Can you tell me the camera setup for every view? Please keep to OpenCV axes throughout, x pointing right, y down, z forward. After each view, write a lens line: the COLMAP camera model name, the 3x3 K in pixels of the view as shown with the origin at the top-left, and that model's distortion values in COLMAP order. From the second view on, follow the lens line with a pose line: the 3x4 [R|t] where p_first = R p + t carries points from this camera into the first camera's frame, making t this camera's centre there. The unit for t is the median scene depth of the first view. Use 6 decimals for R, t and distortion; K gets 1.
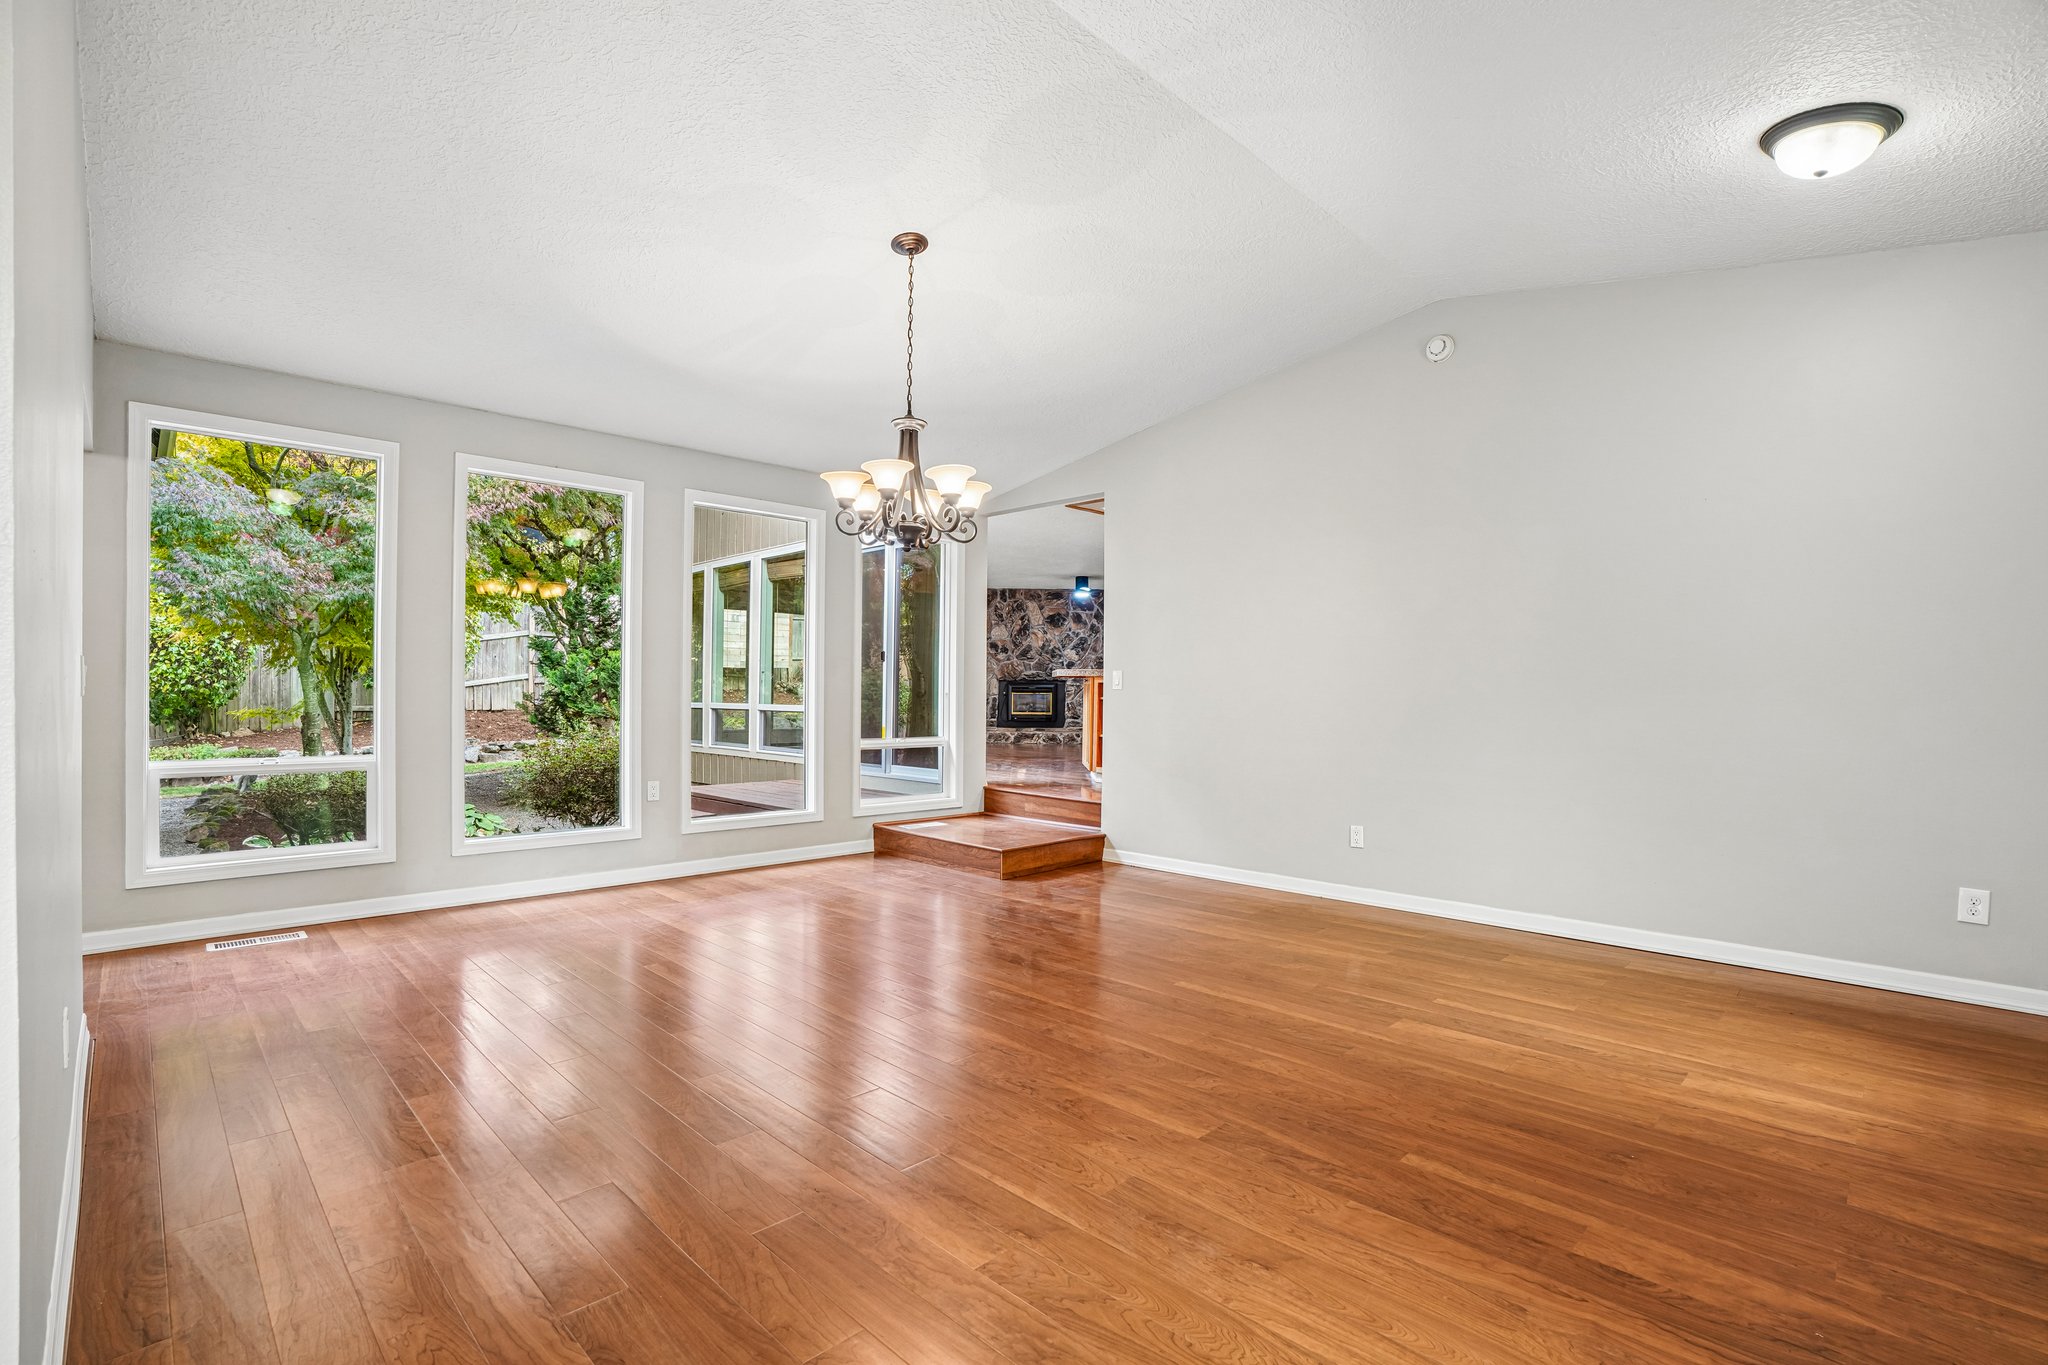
lens RADIAL K [[946.2, 0, 1024.2], [0, 946.2, 698.9], [0, 0, 1]] dist [-0.077325, 0.032477]
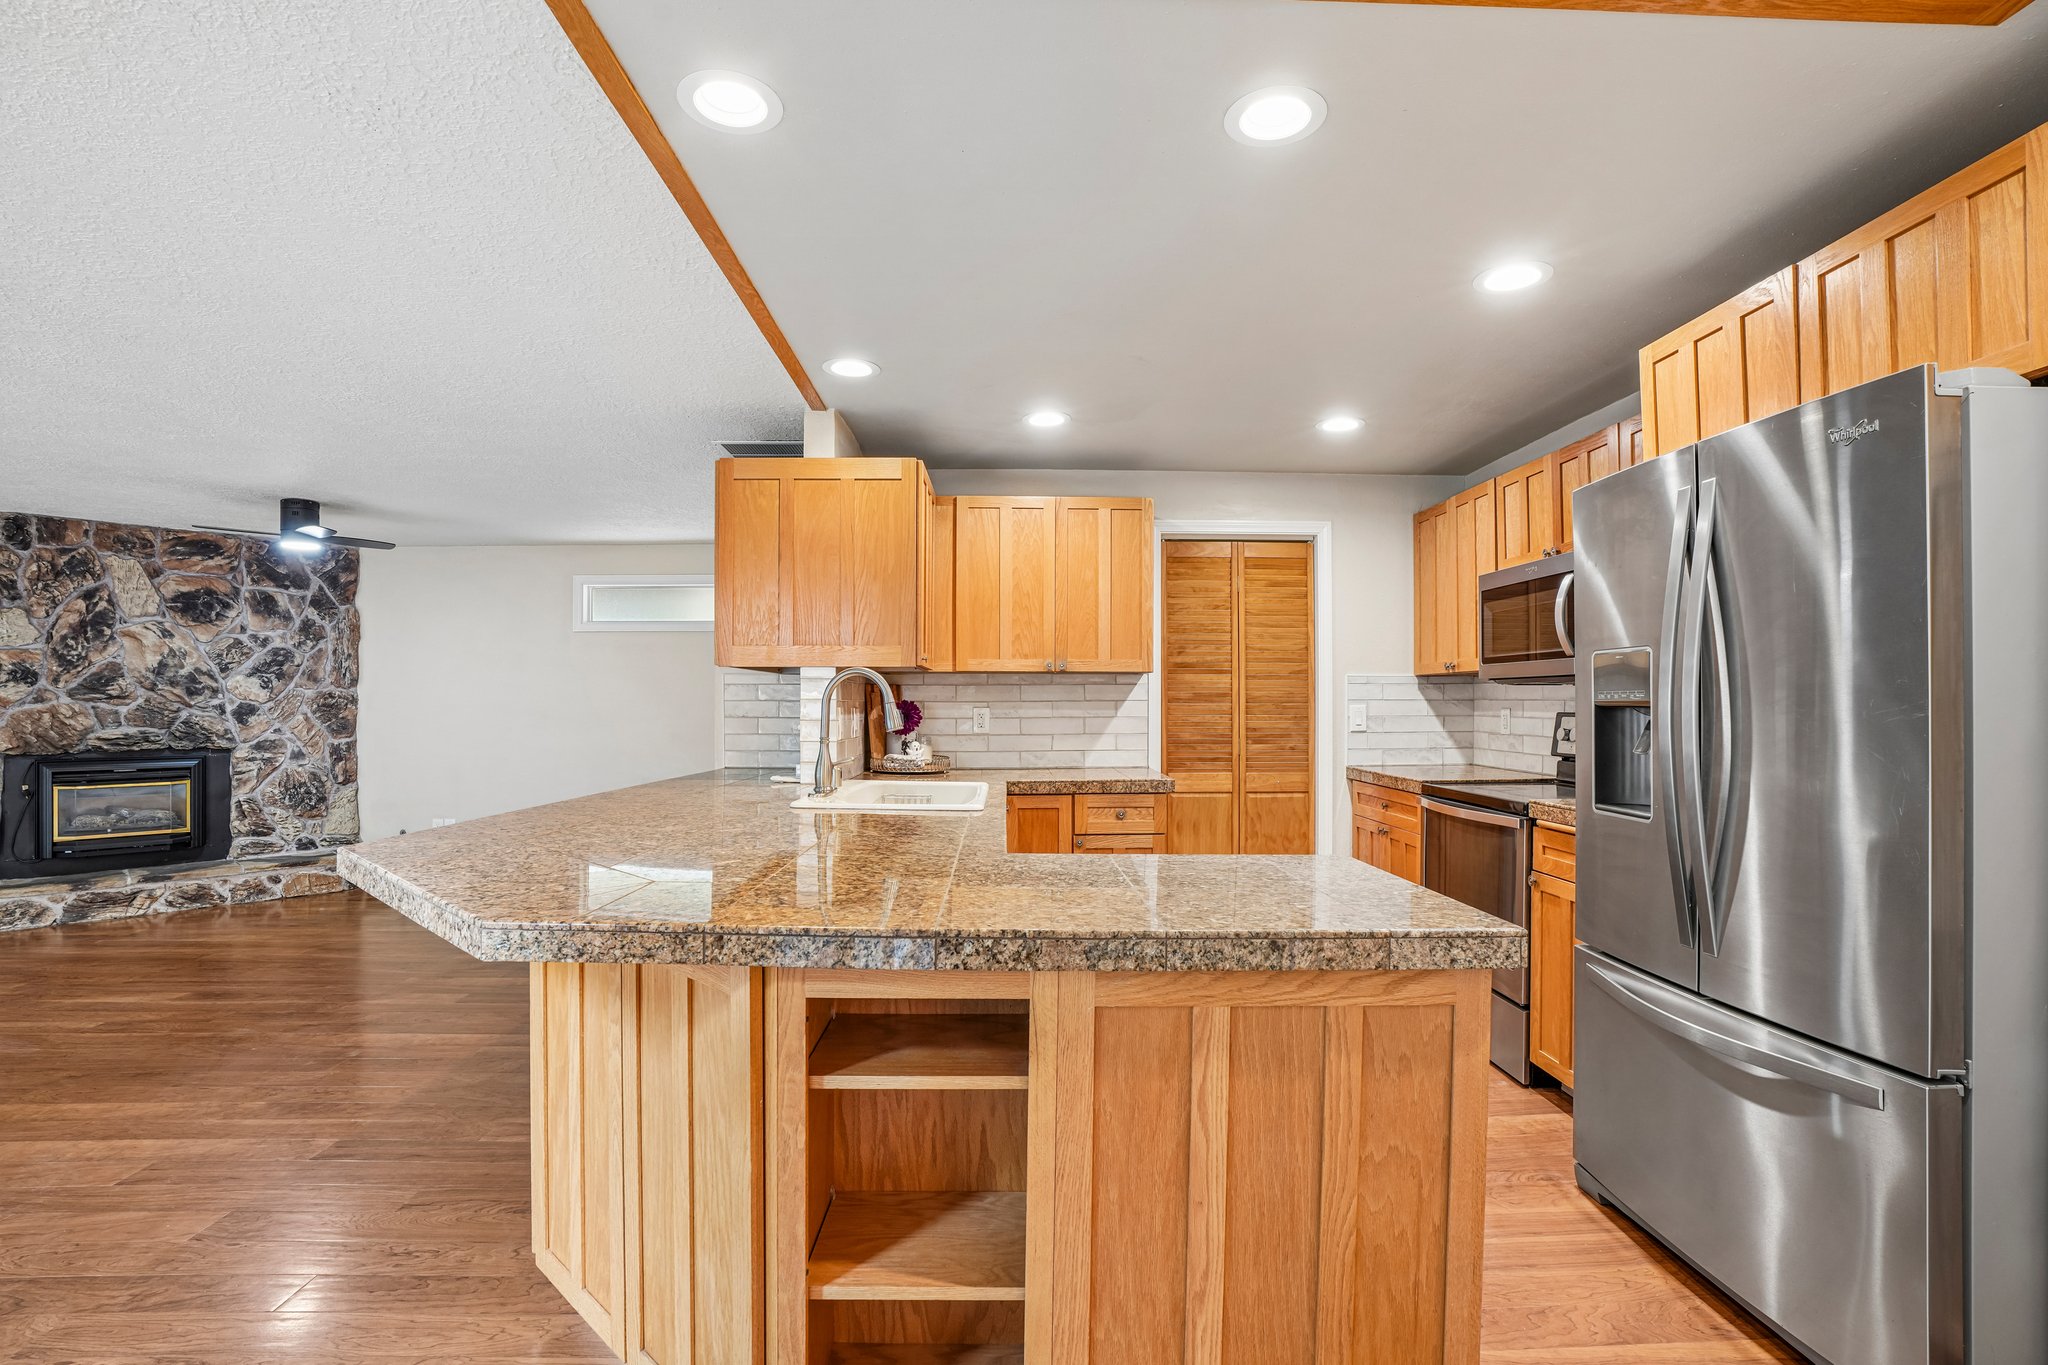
lens RADIAL K [[946.2, 0, 1024.2], [0, 946.2, 698.9], [0, 0, 1]] dist [-0.077325, 0.032477]
pose [[0.687272, -0.007611, 0.726361, -0.007816], [0.009966, 0.999950, 0.001049, -0.038606], [-0.726332, 0.006518, 0.687313, 0.458352]]
